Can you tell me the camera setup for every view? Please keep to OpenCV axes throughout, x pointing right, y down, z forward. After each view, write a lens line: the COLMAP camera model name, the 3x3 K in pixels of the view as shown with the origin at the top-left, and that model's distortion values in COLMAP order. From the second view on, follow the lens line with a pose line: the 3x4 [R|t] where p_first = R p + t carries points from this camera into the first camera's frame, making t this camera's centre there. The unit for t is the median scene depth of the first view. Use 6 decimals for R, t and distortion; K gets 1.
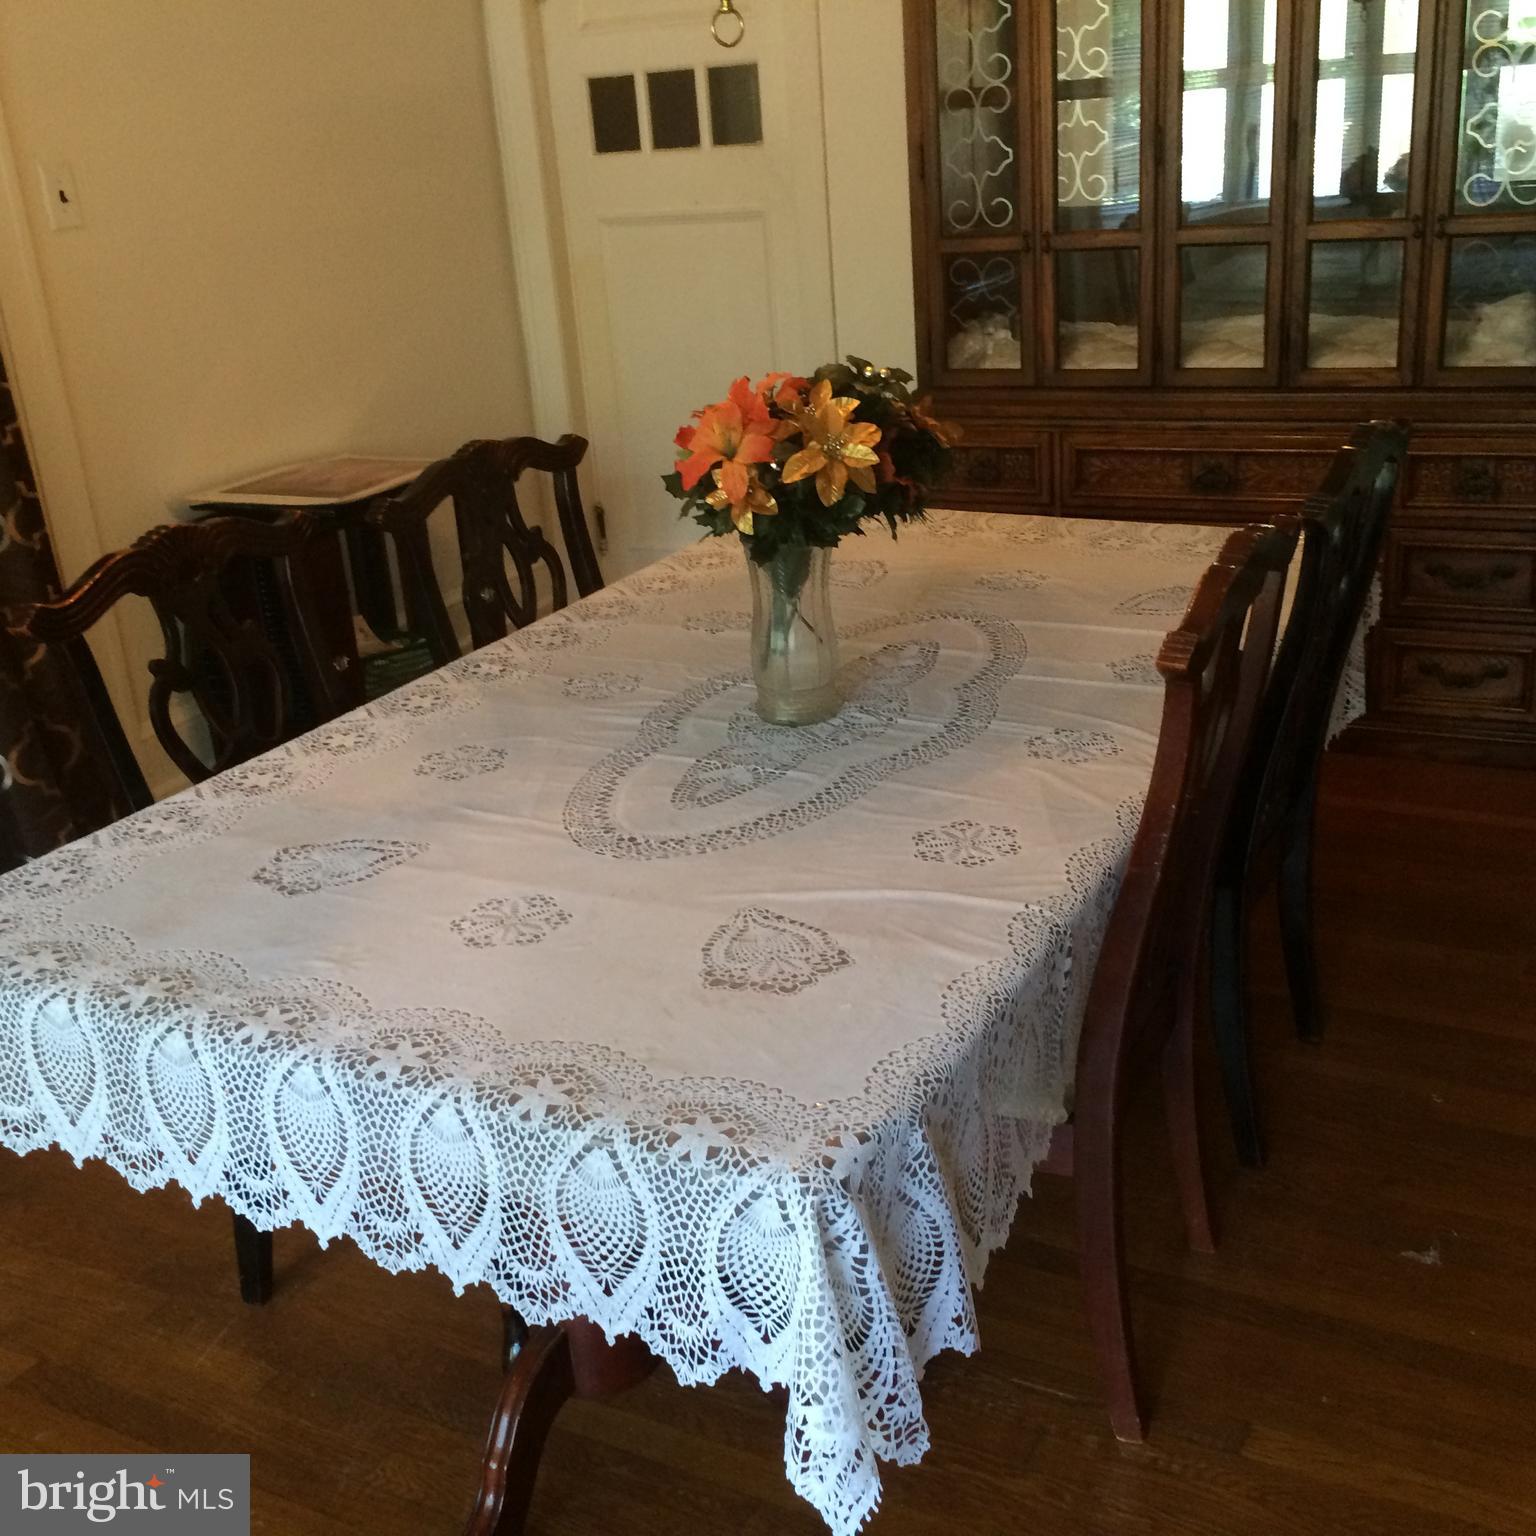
lens RADIAL K [[1760.4, 0, 768.7], [0, 1760.4, 770.6], [0, 0, 1]] dist [0.015487, 0.000000]
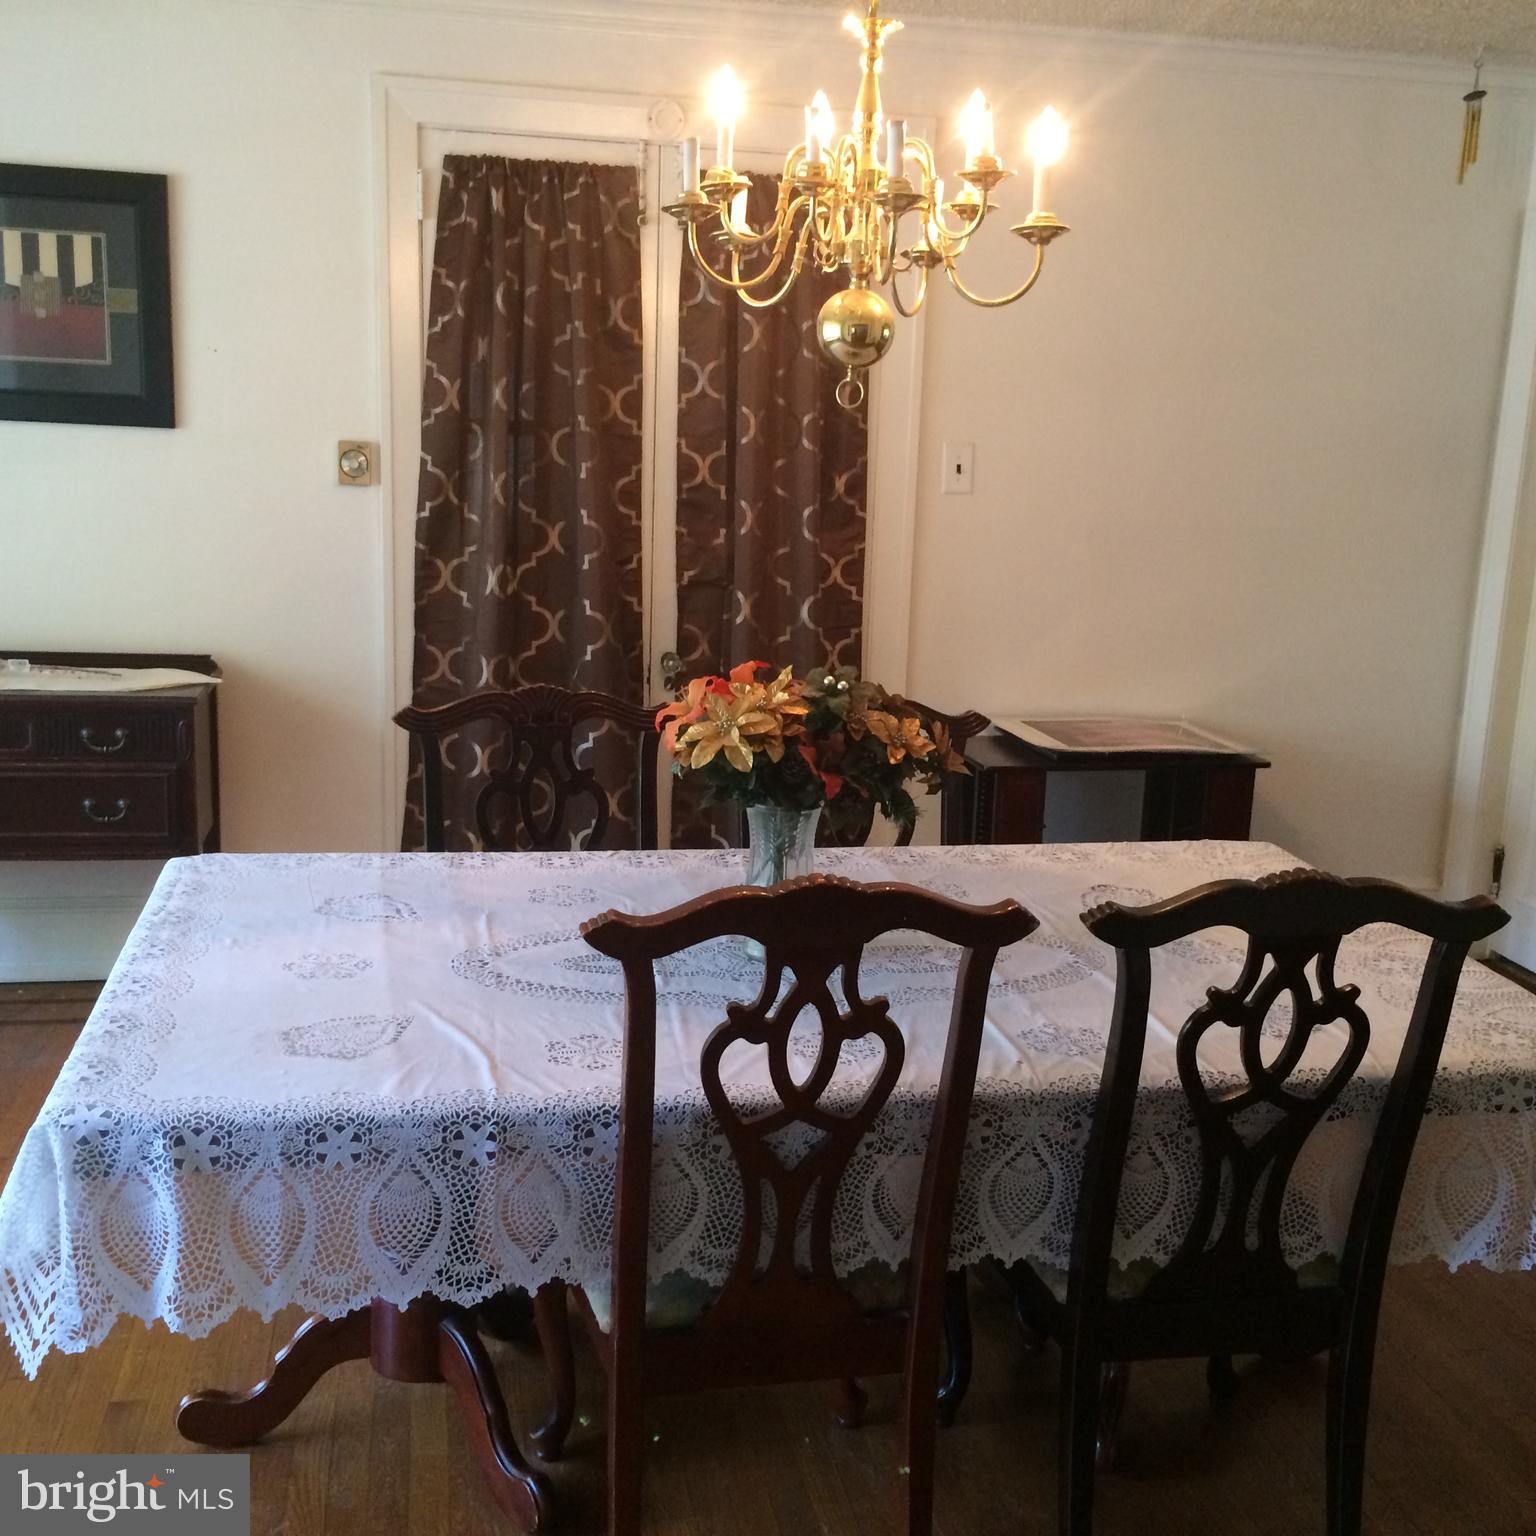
lens RADIAL K [[1760.4, 0, 768.8], [0, 1760.4, 768.2], [0, 0, 1]] dist [0.015487, 0.000000]
pose [[0.621193, 0.247015, -0.743709, 1.012232], [-0.353751, 0.935217, 0.015146, -0.195255], [0.699270, 0.253679, 0.668332, 0.251254]]
